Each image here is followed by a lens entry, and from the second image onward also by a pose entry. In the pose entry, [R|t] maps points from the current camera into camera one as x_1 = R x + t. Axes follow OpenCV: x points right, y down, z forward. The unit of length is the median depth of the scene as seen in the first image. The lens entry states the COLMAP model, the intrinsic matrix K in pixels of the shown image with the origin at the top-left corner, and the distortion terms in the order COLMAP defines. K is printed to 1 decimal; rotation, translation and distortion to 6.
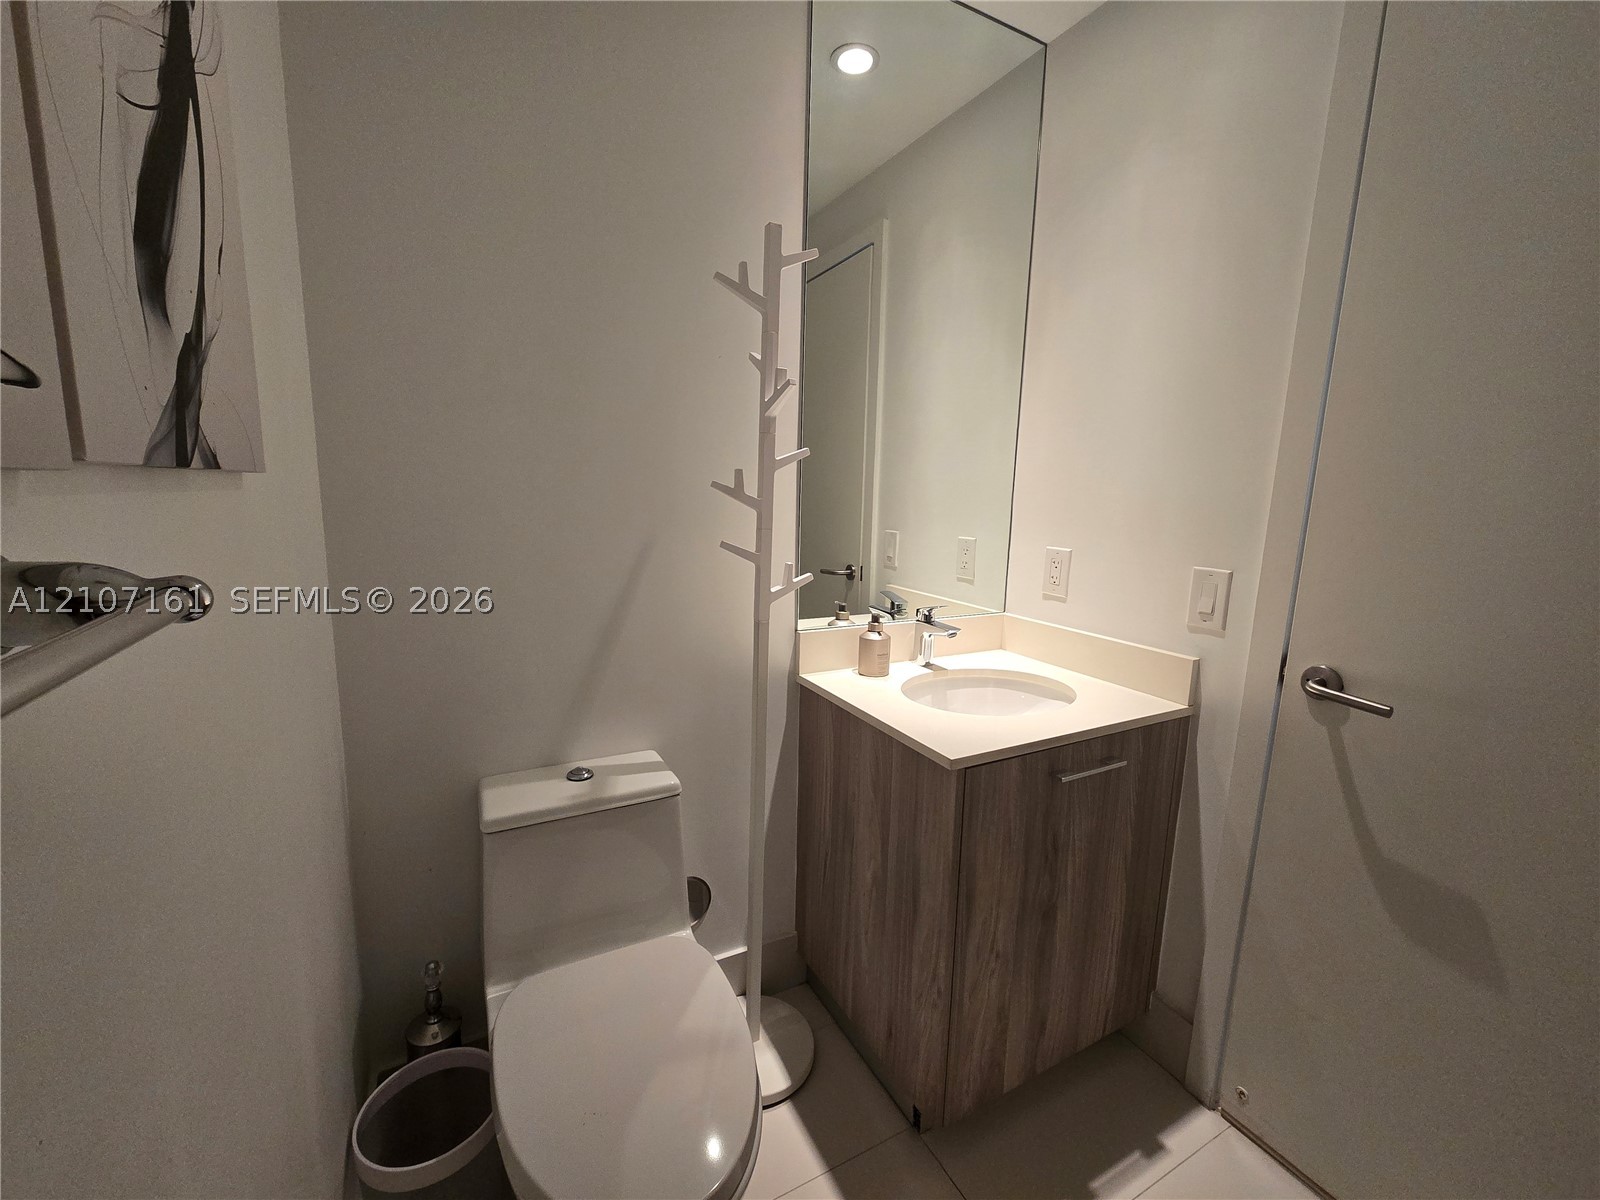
lens RADIAL K [[656.8, 0, 804.5], [0, 656.8, 592.7], [0, 0, 1]] dist [-0.002264, 0.004064]
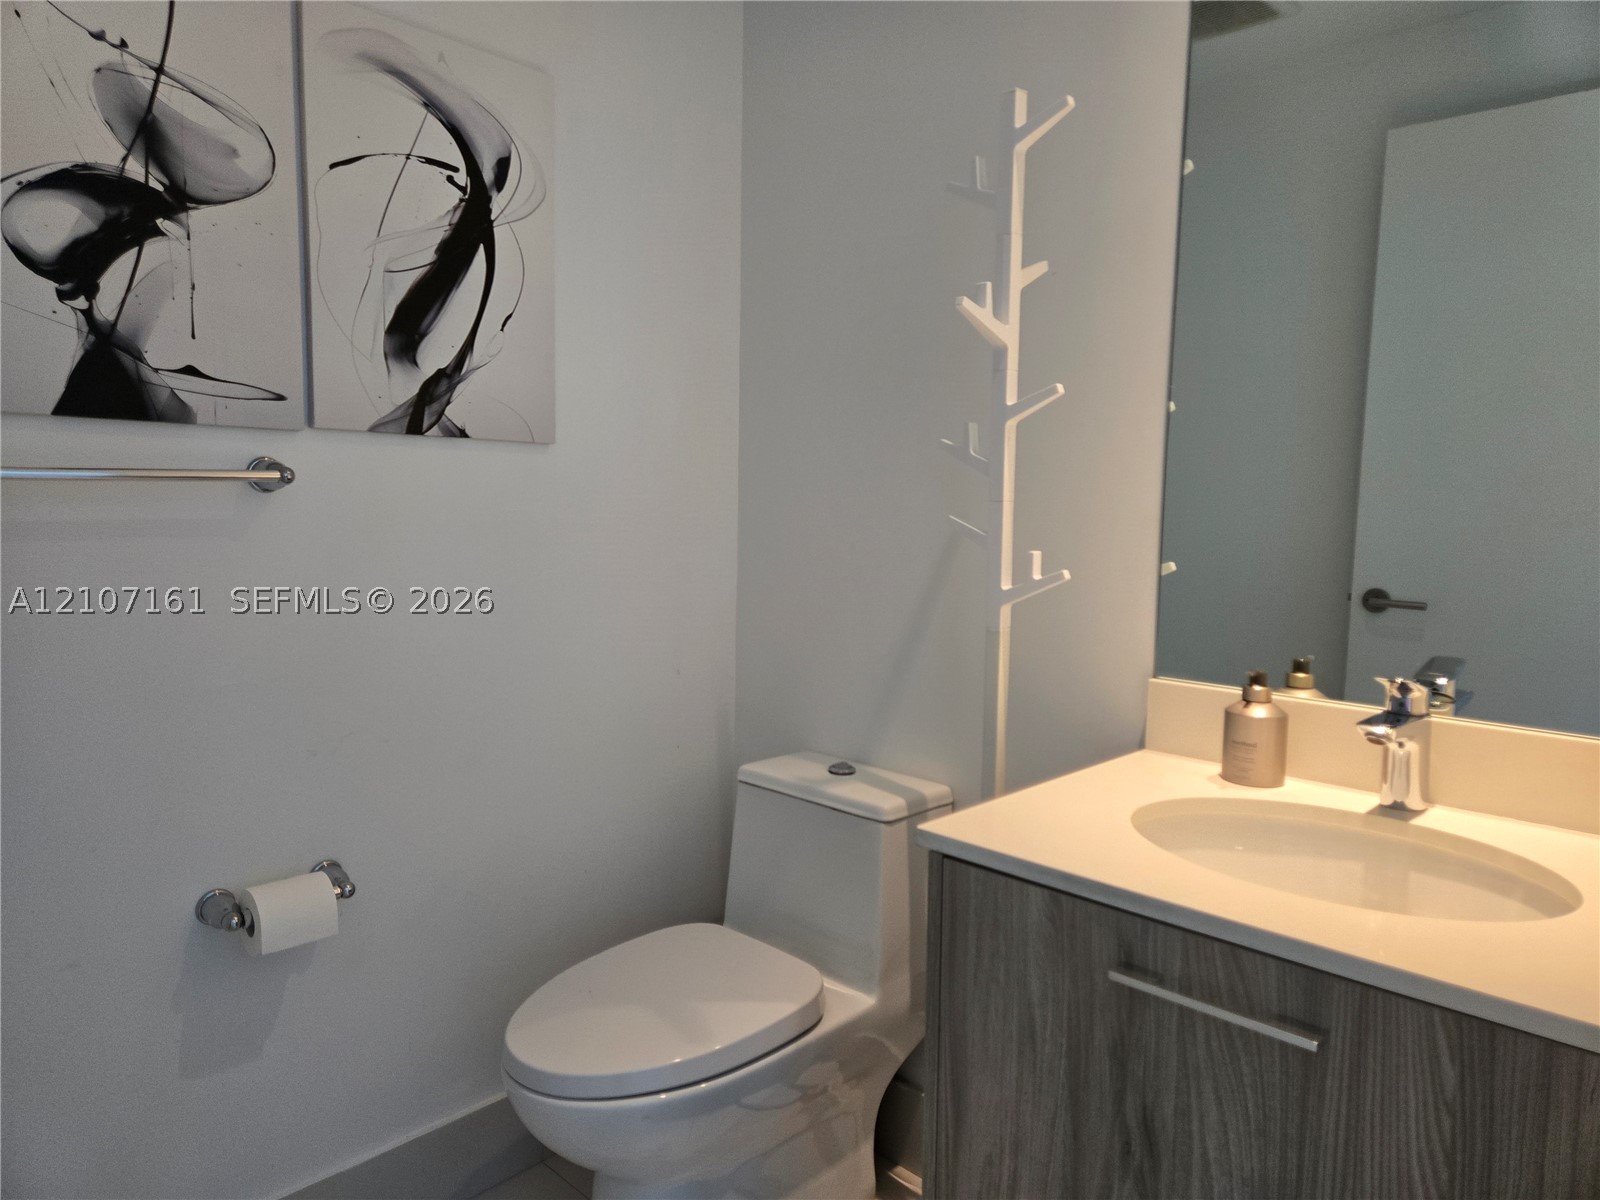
lens RADIAL K [[1062.5, 0, 793.7], [0, 1062.5, 591.9], [0, 0, 1]] dist [0.086901, -0.084233]
pose [[0.301825, 0.064255, -0.951195, 1.080654], [-0.162113, 0.986655, 0.015210, 0.022322], [0.939479, 0.149610, 0.308214, 0.467542]]
